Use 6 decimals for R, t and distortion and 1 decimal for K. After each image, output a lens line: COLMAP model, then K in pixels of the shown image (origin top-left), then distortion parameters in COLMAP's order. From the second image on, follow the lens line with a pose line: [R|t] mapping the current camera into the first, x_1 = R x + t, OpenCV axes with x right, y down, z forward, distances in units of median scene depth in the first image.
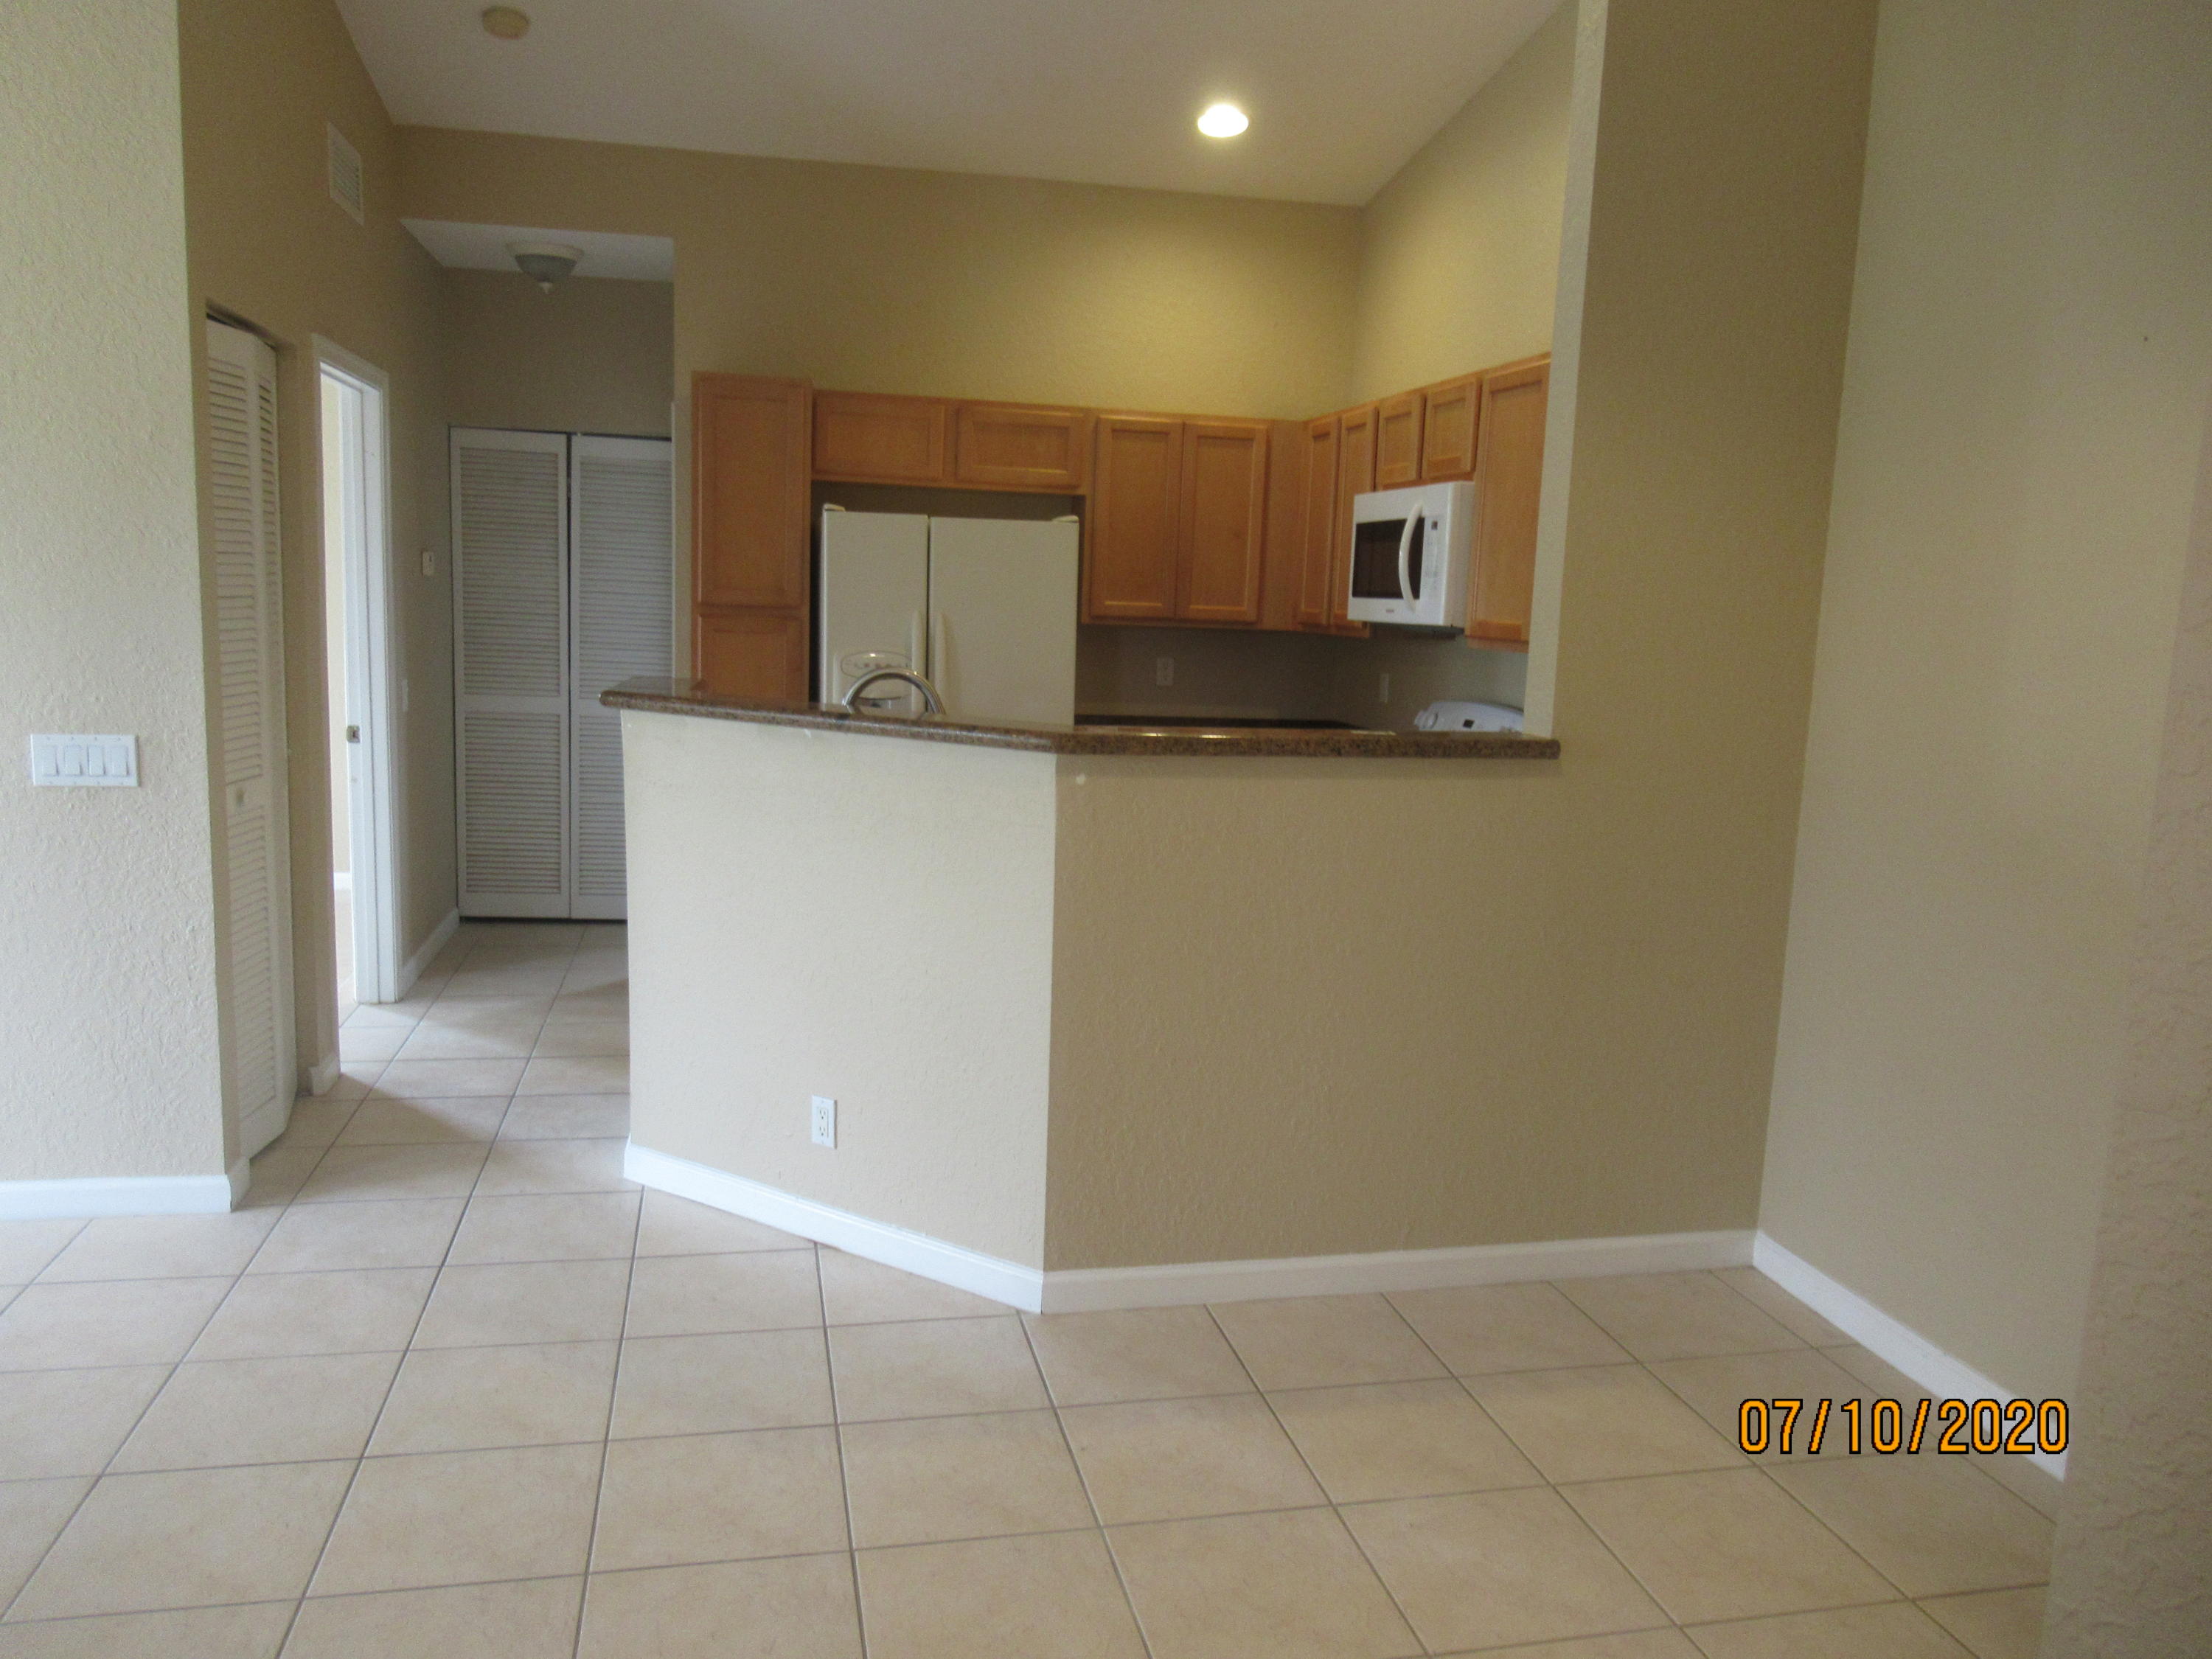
lens RADIAL K [[1649.9, 0, 1096.2], [0, 1649.9, 834.0], [0, 0, 1]] dist [0.007584, -0.010356]
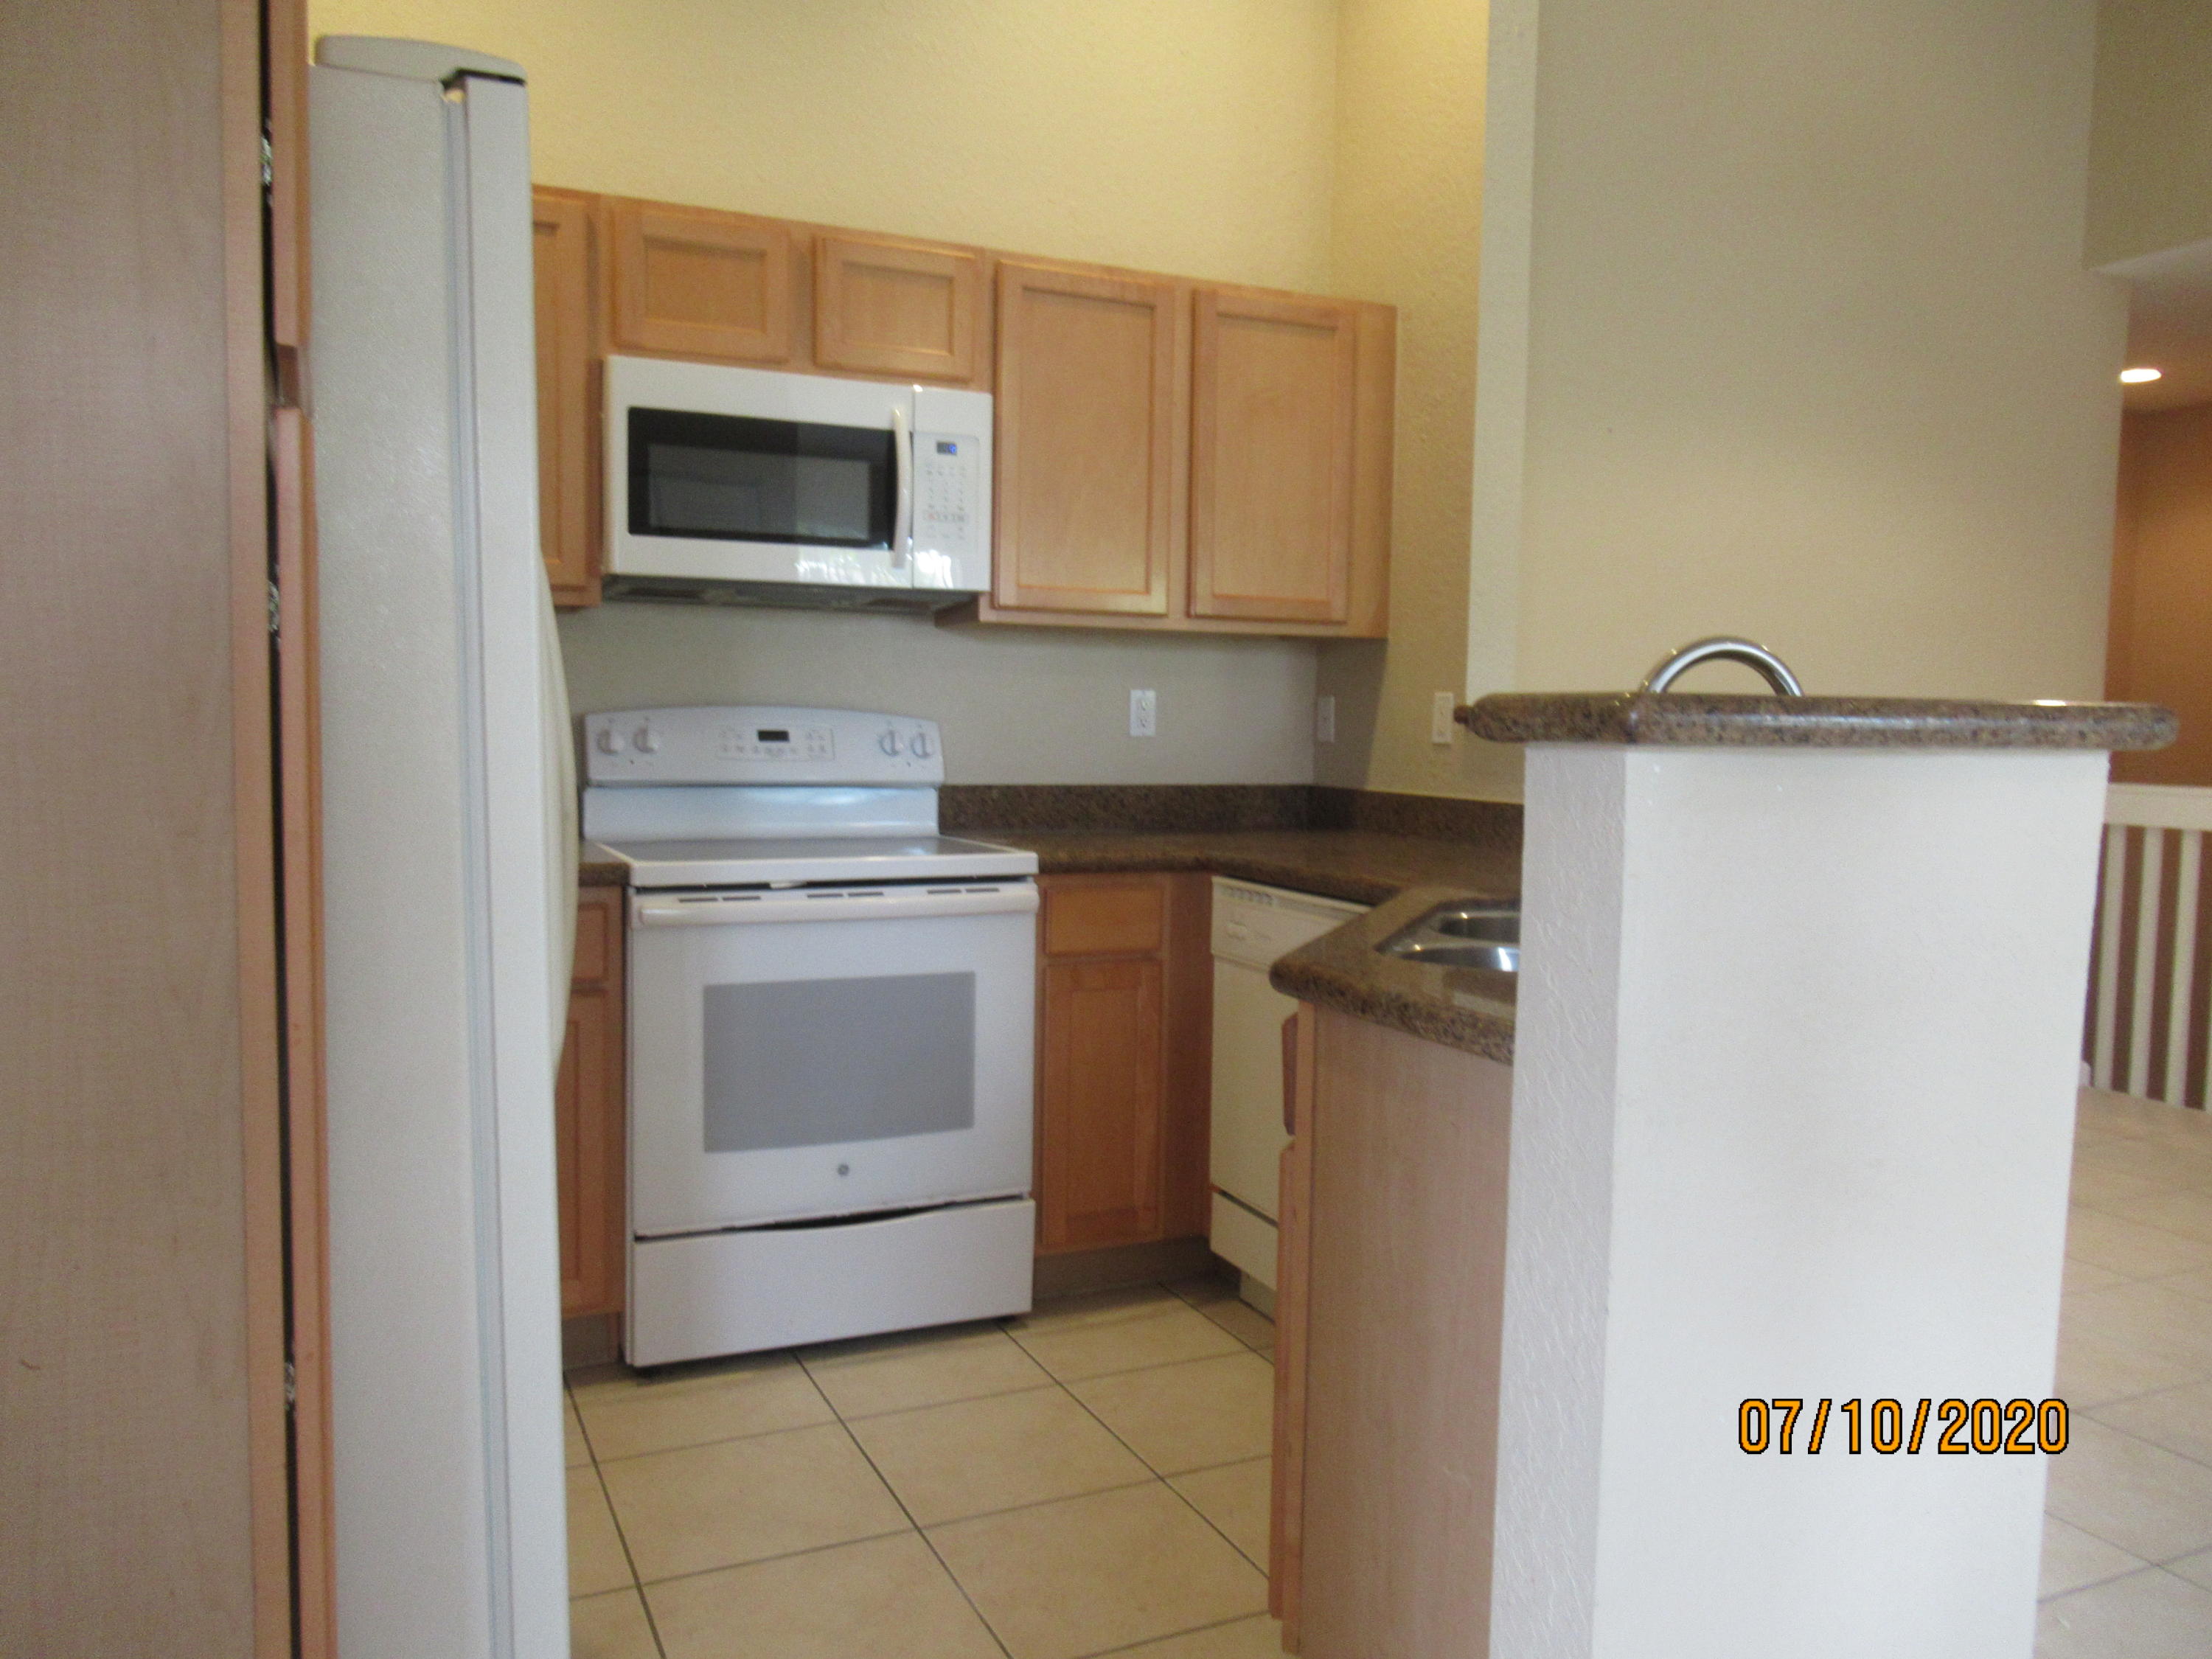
lens RADIAL K [[1649.9, 0, 1096.7], [0, 1649.9, 840.6], [0, 0, 1]] dist [0.007584, -0.010356]
pose [[-0.210428, -0.109562, 0.971451, -0.511026], [0.121353, 0.983087, 0.137161, -0.109935], [-0.970048, 0.146751, -0.193573, 1.091690]]
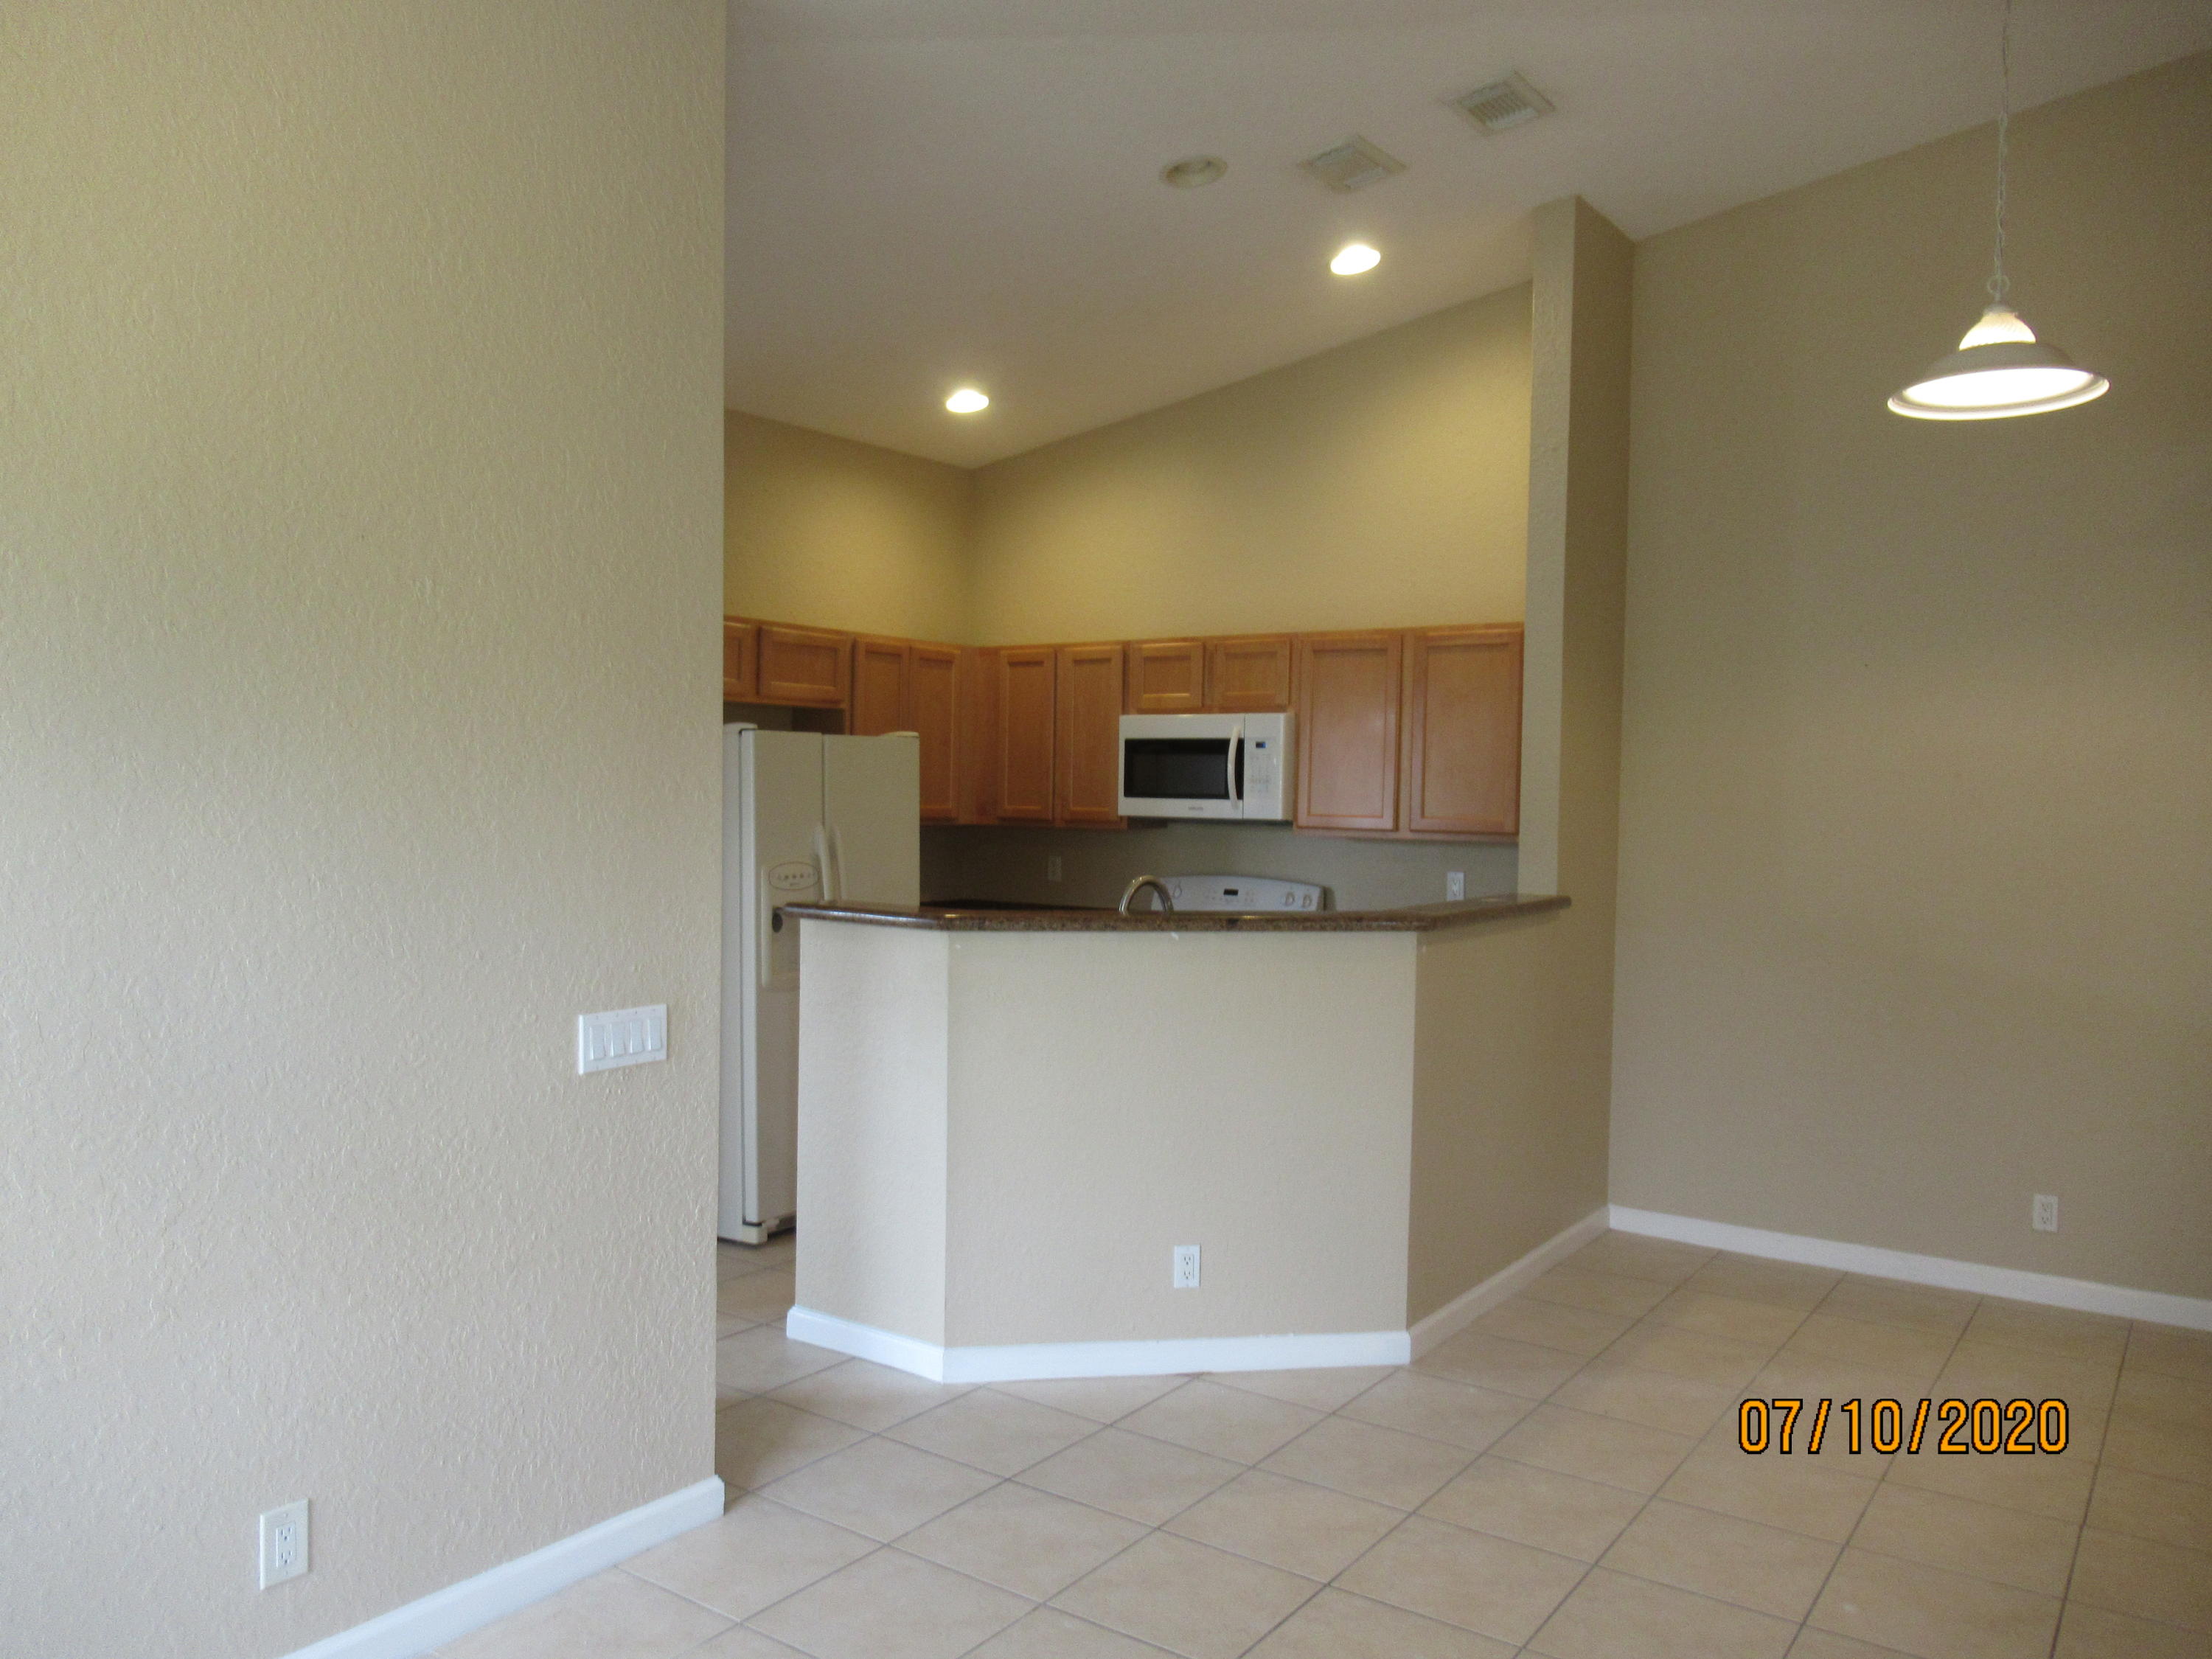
lens RADIAL K [[1649.9, 0, 1101.3], [0, 1649.9, 842.2], [0, 0, 1]] dist [0.007584, -0.010356]
pose [[0.735227, -0.050012, 0.675973, -0.783971], [0.110506, 0.992776, -0.046743, -0.060879], [-0.668752, 0.109066, 0.735442, 0.118164]]
